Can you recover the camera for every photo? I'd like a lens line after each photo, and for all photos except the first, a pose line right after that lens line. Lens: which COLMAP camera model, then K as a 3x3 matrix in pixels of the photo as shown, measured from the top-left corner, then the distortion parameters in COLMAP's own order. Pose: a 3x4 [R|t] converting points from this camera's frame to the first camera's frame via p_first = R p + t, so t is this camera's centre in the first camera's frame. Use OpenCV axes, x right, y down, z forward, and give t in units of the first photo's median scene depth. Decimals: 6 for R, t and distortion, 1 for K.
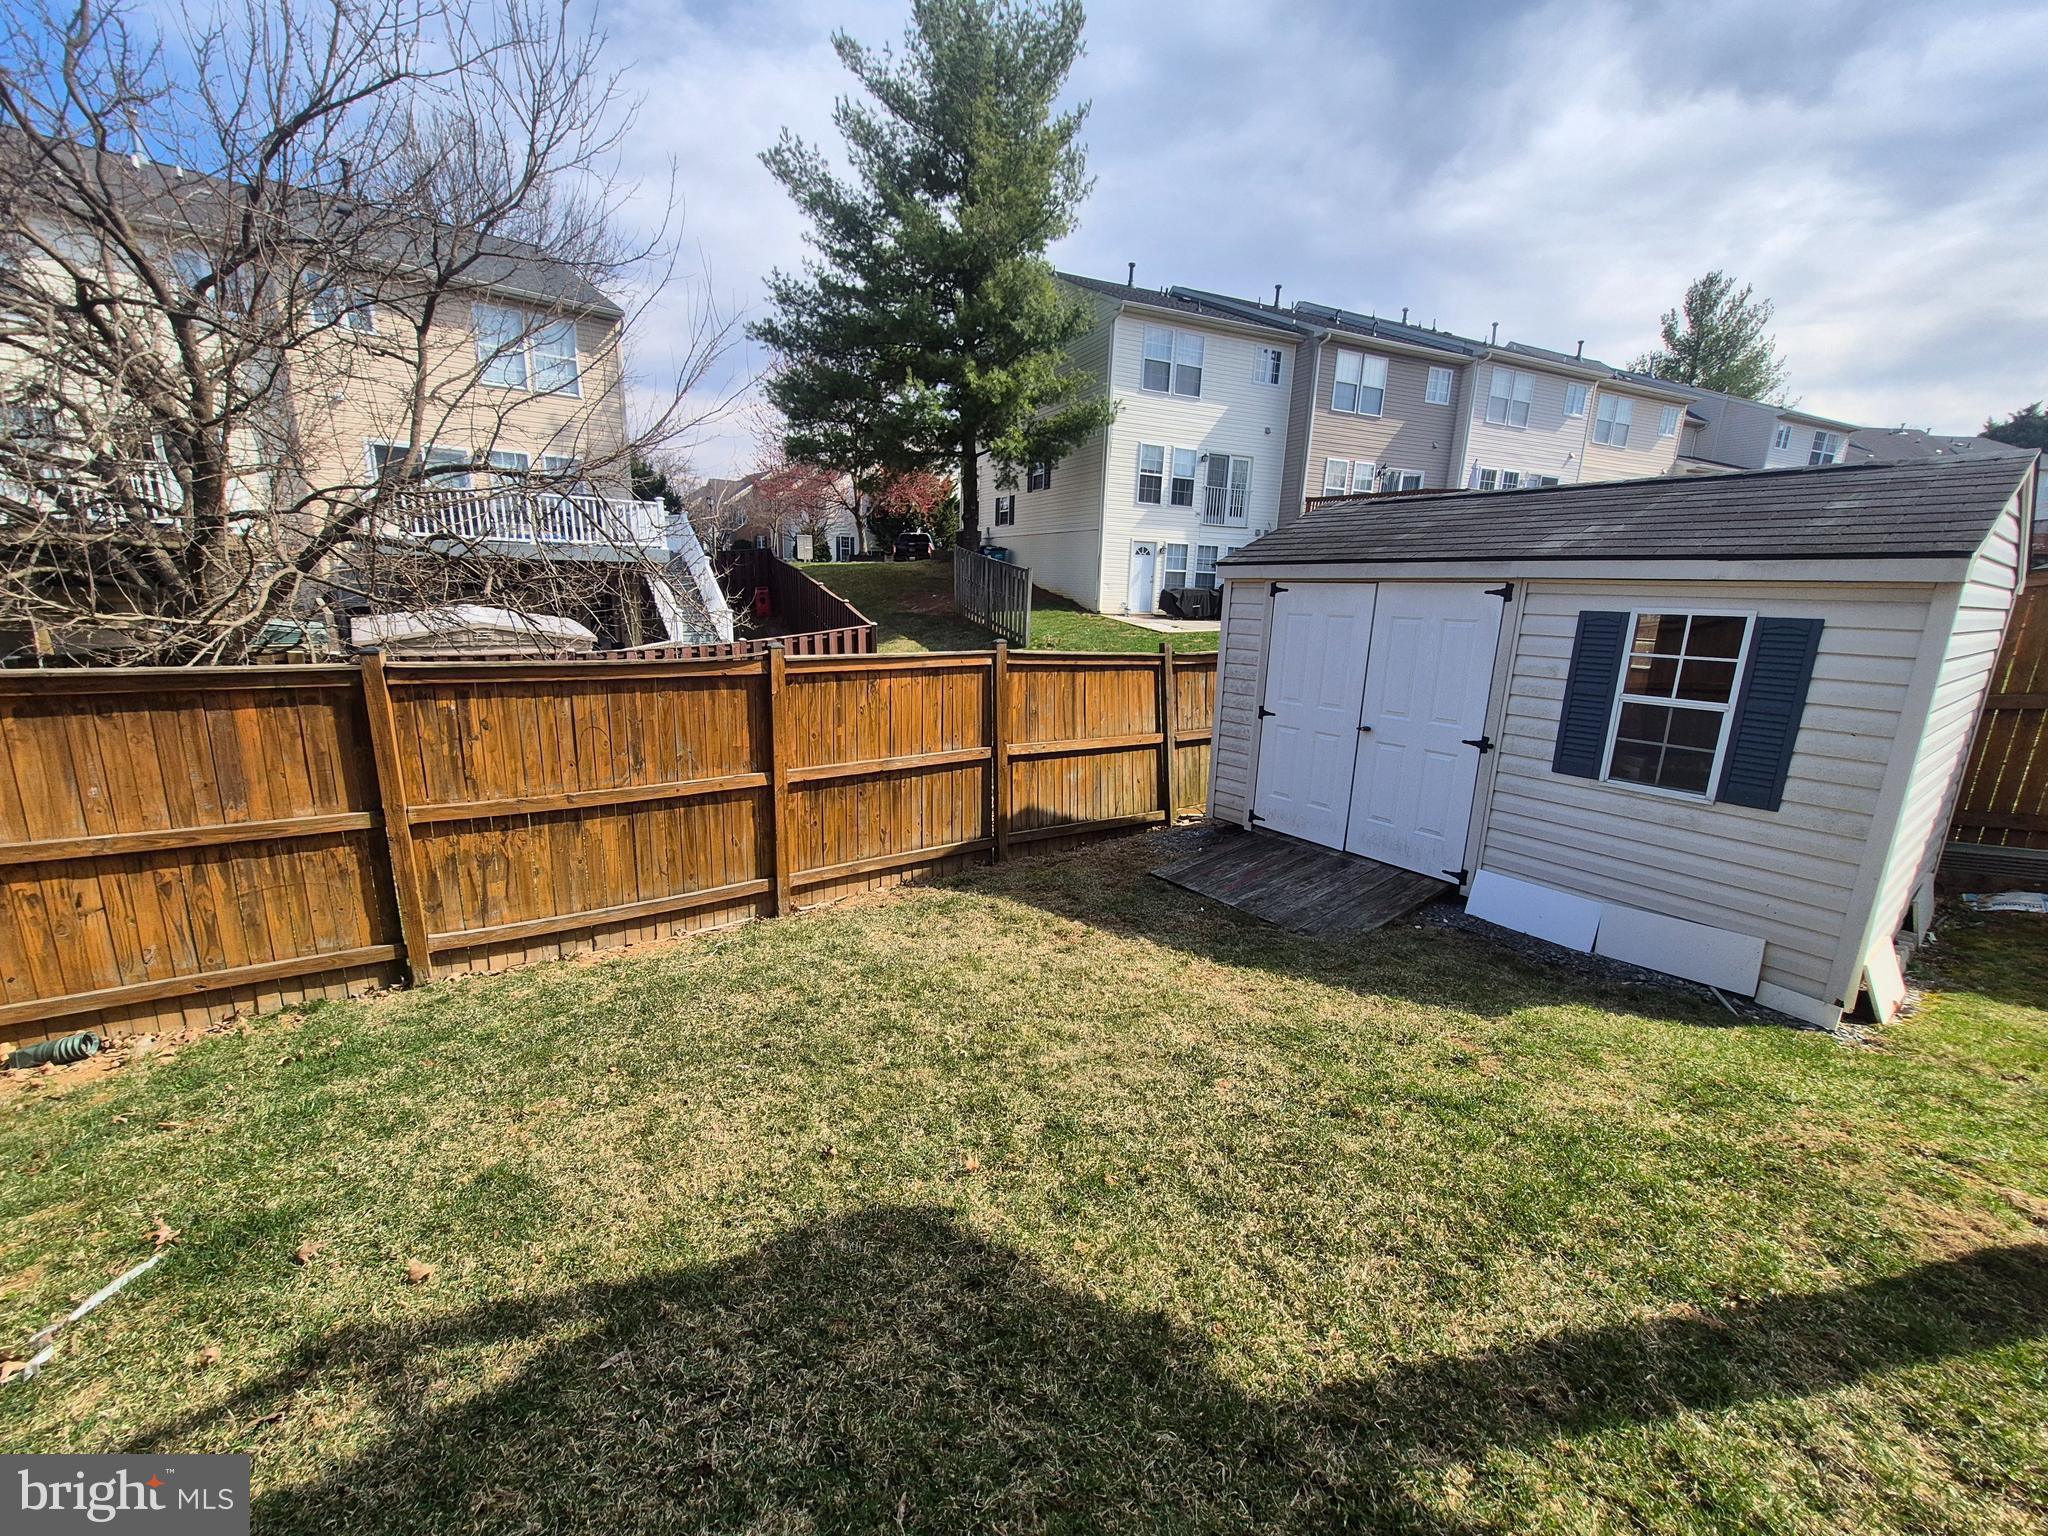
lens RADIAL K [[797.8, 0, 1011.6], [0, 797.8, 754.5], [0, 0, 1]] dist [0.003655, -0.001886]
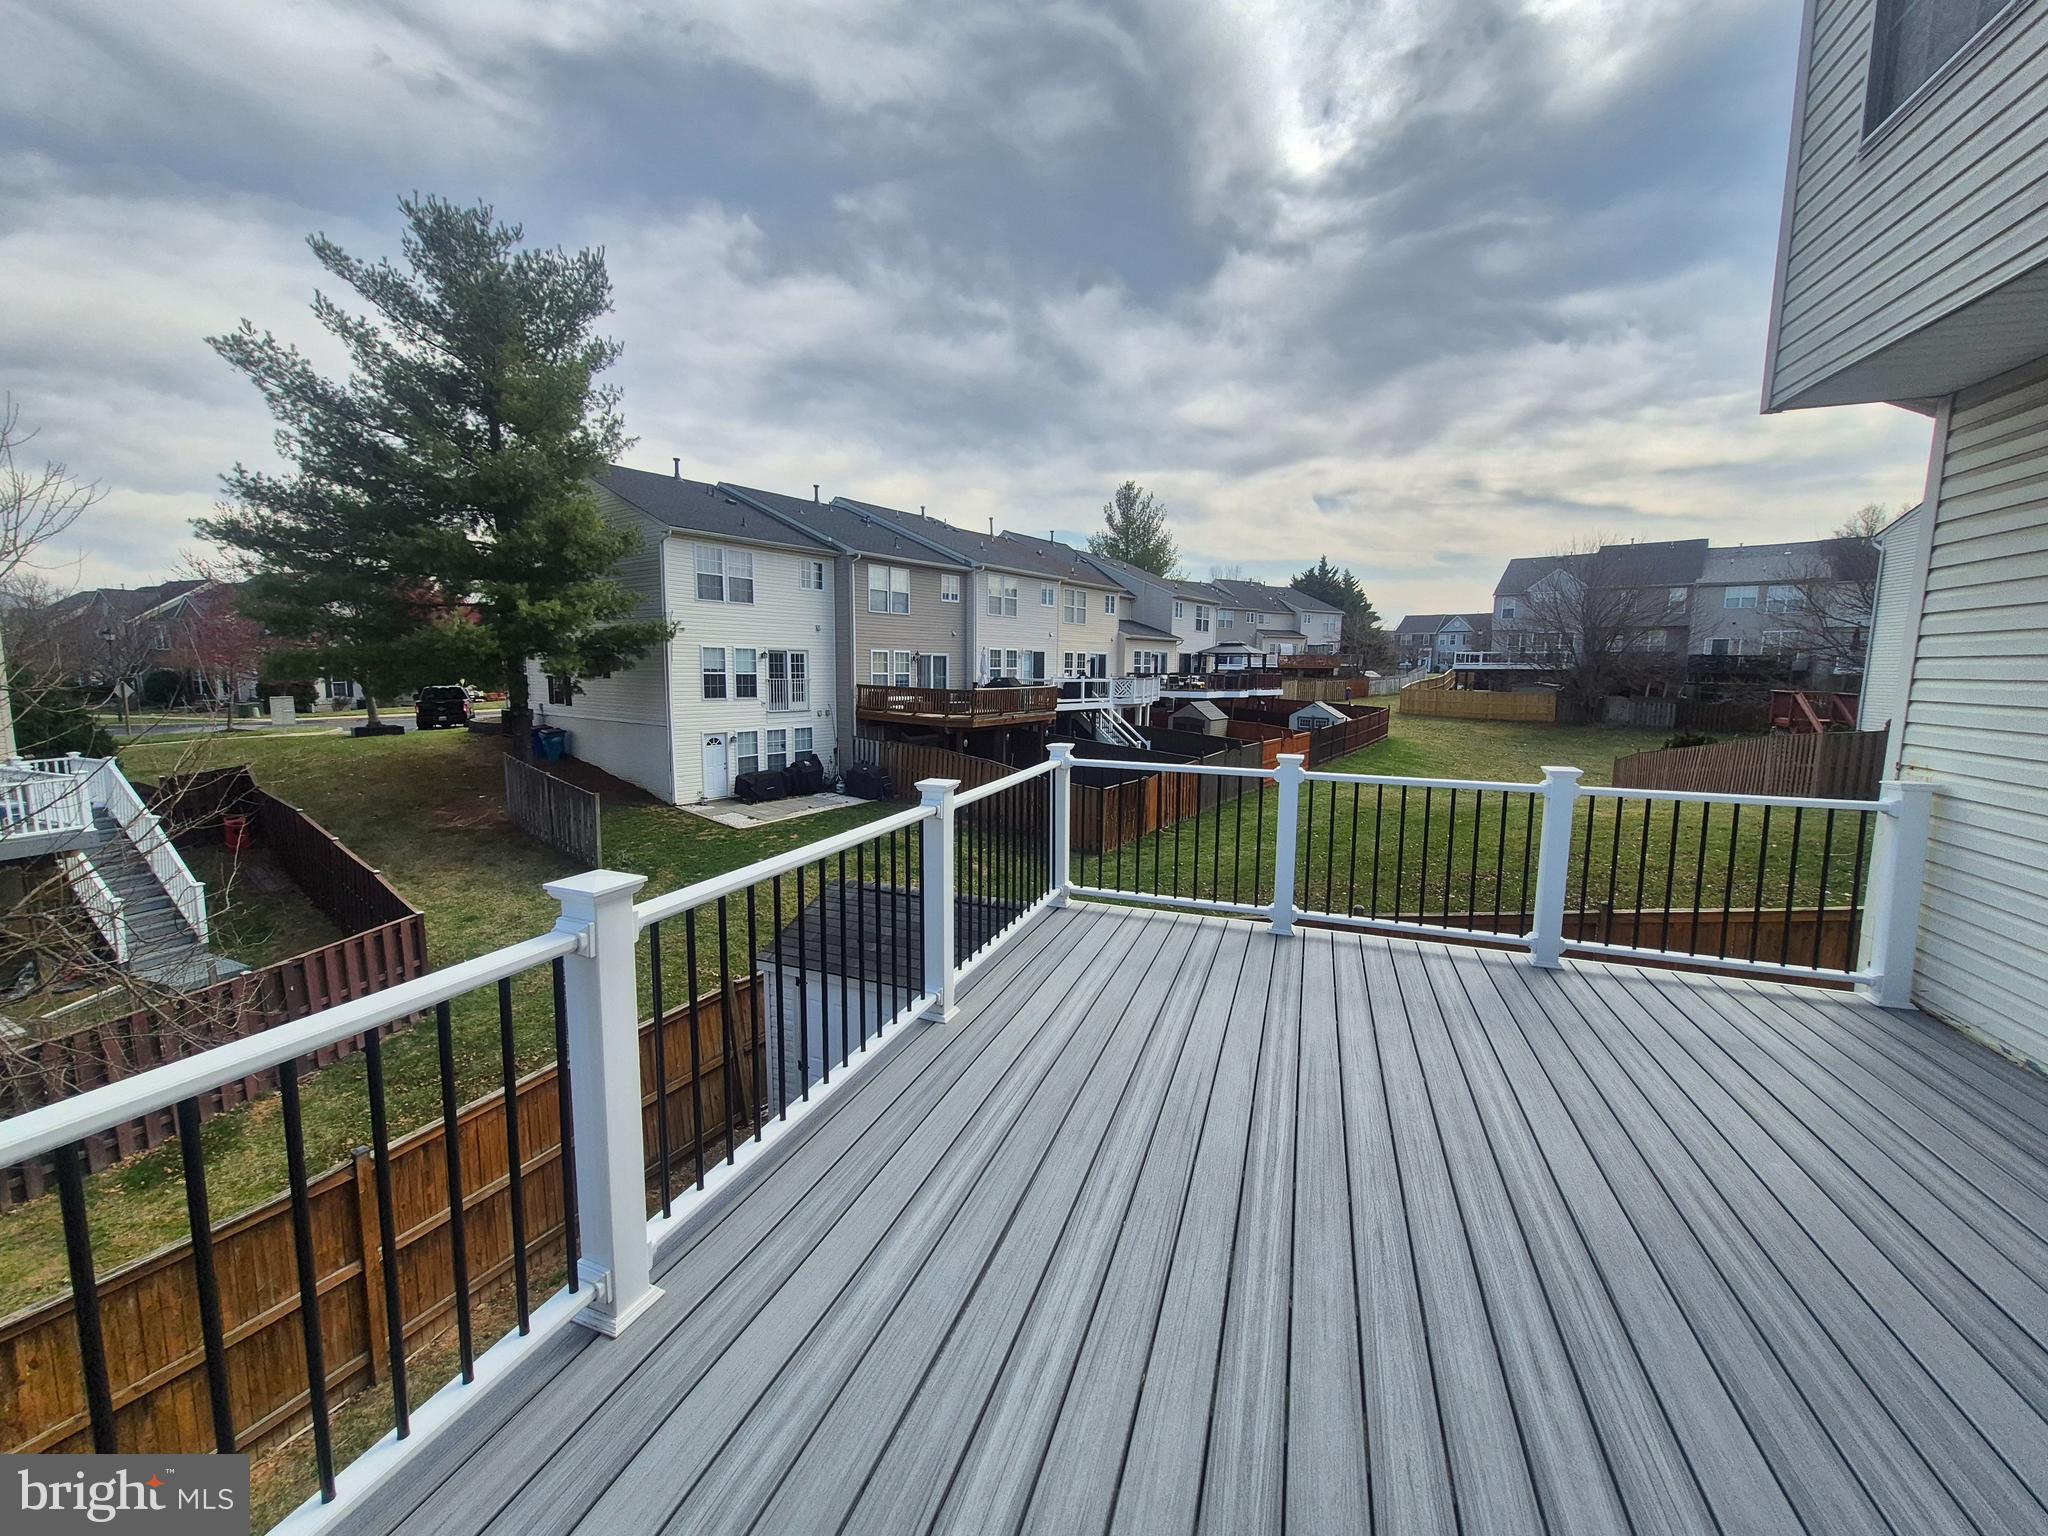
lens RADIAL K [[797.8, 0, 1021.7], [0, 797.8, 756.9], [0, 0, 1]] dist [0.003655, -0.001886]
pose [[0.869877, -0.076417, 0.487314, 0.000766], [0.128980, 0.988793, -0.075178, -0.100165], [-0.476108, 0.128249, 0.869985, -0.123067]]
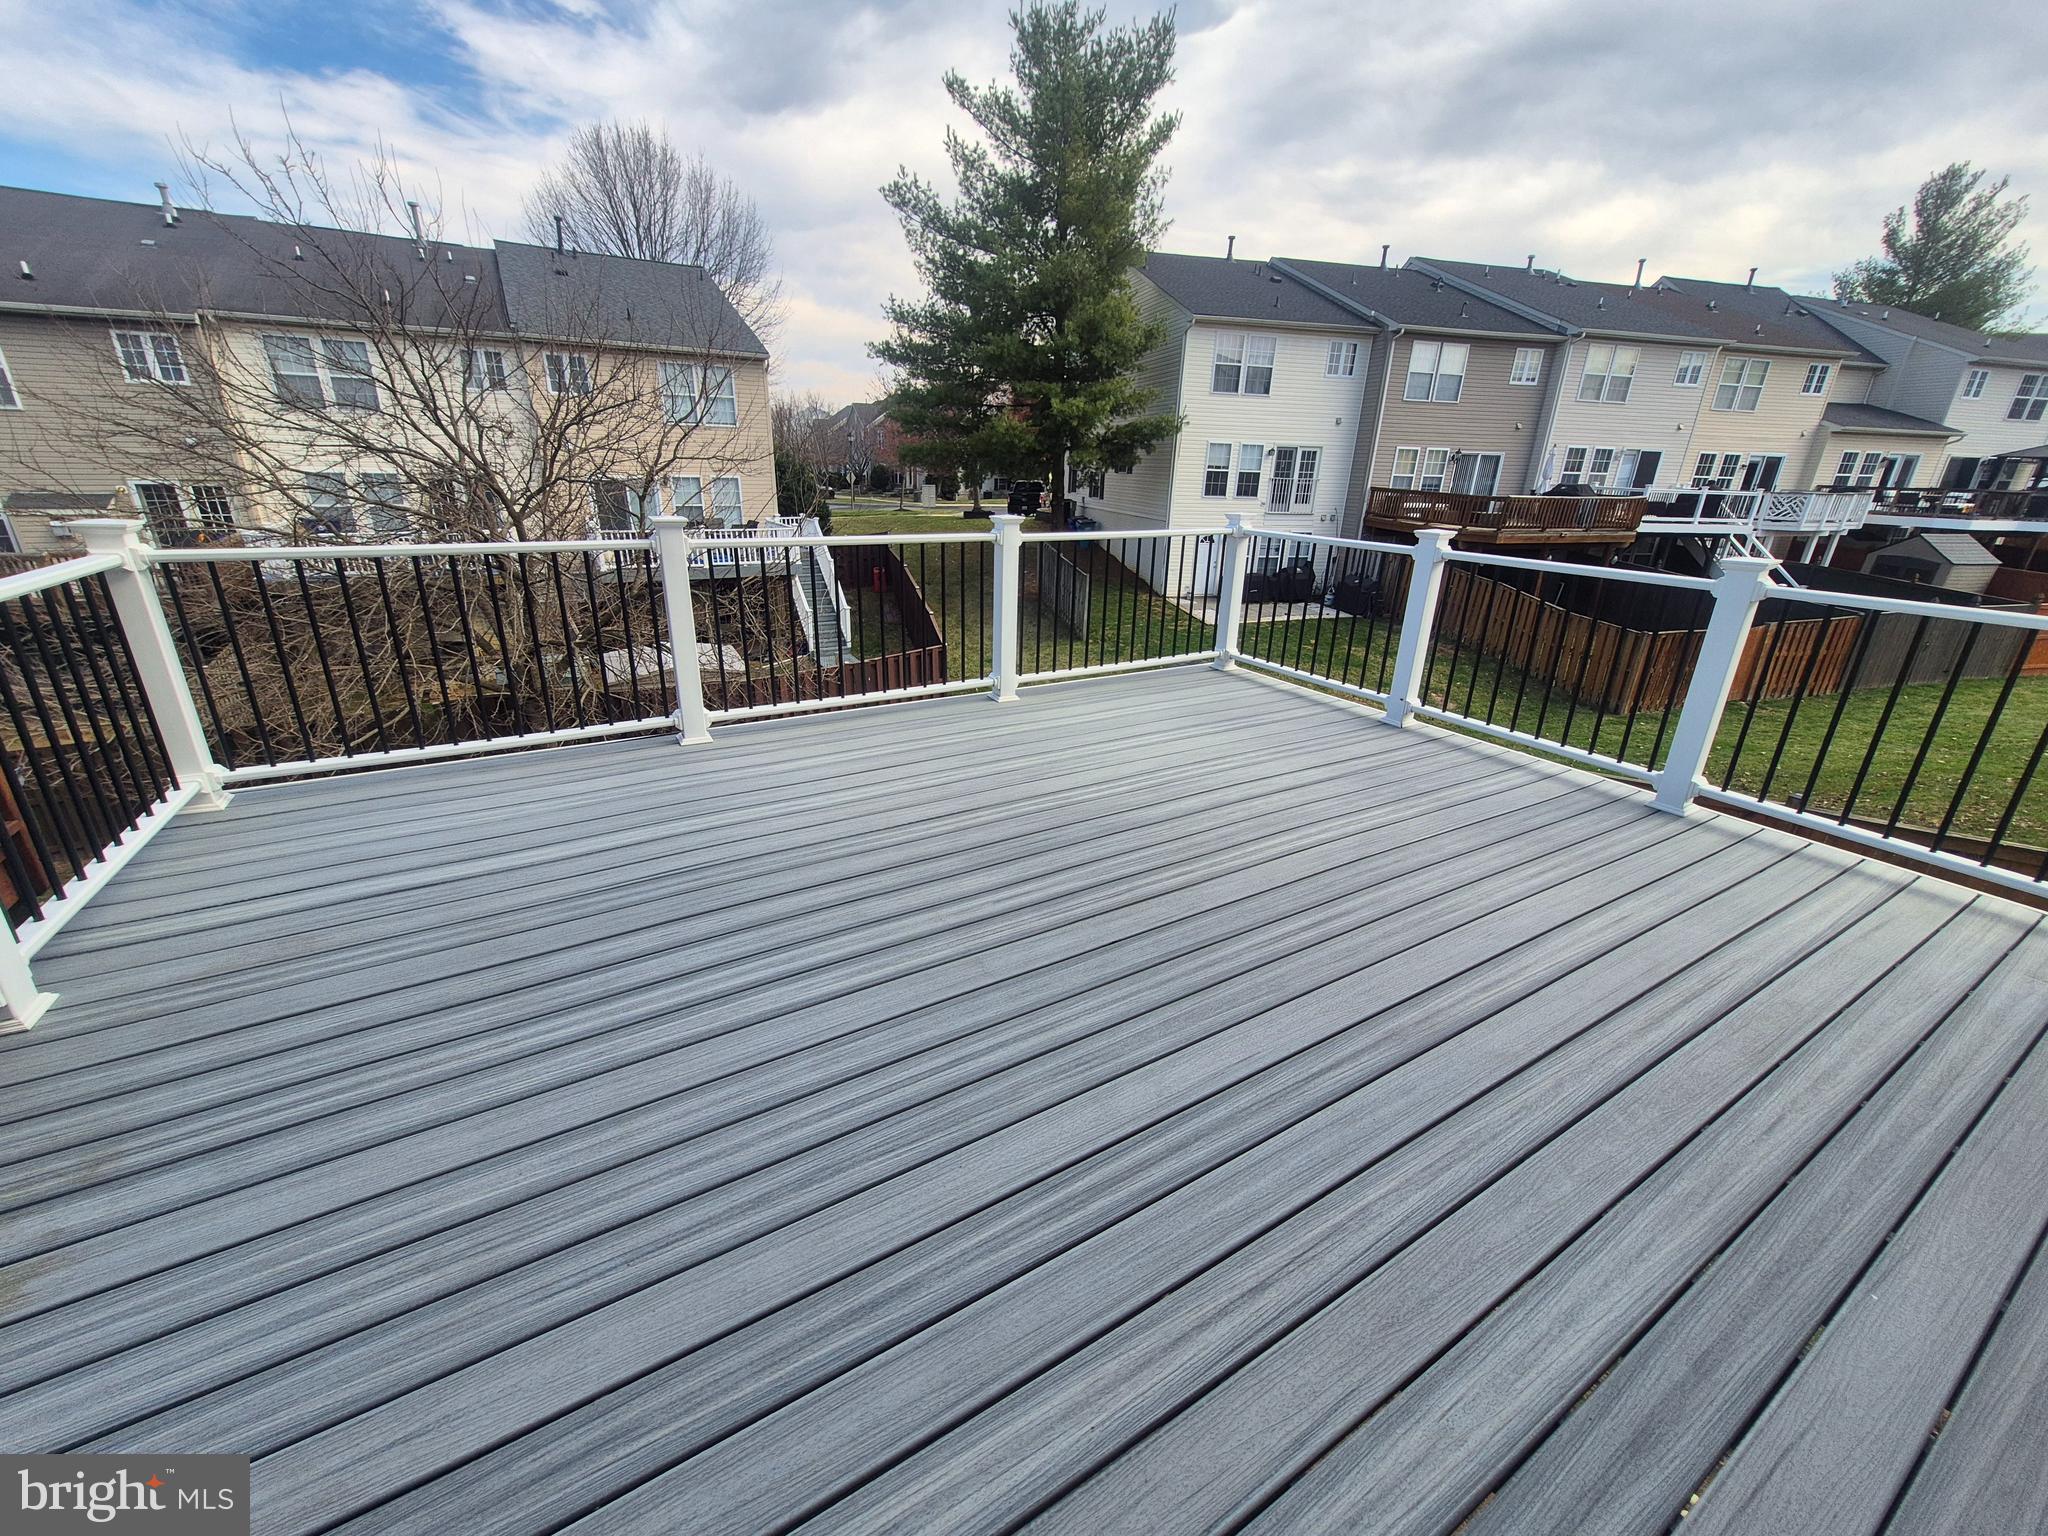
lens RADIAL K [[797.8, 0, 1005.4], [0, 797.8, 755.2], [0, 0, 1]] dist [0.003655, -0.001886]
pose [[0.985846, 0.054312, -0.158615, 0.078972], [-0.035444, 0.992207, 0.119450, -0.078506], [0.163866, -0.112138, 0.980088, -0.169225]]
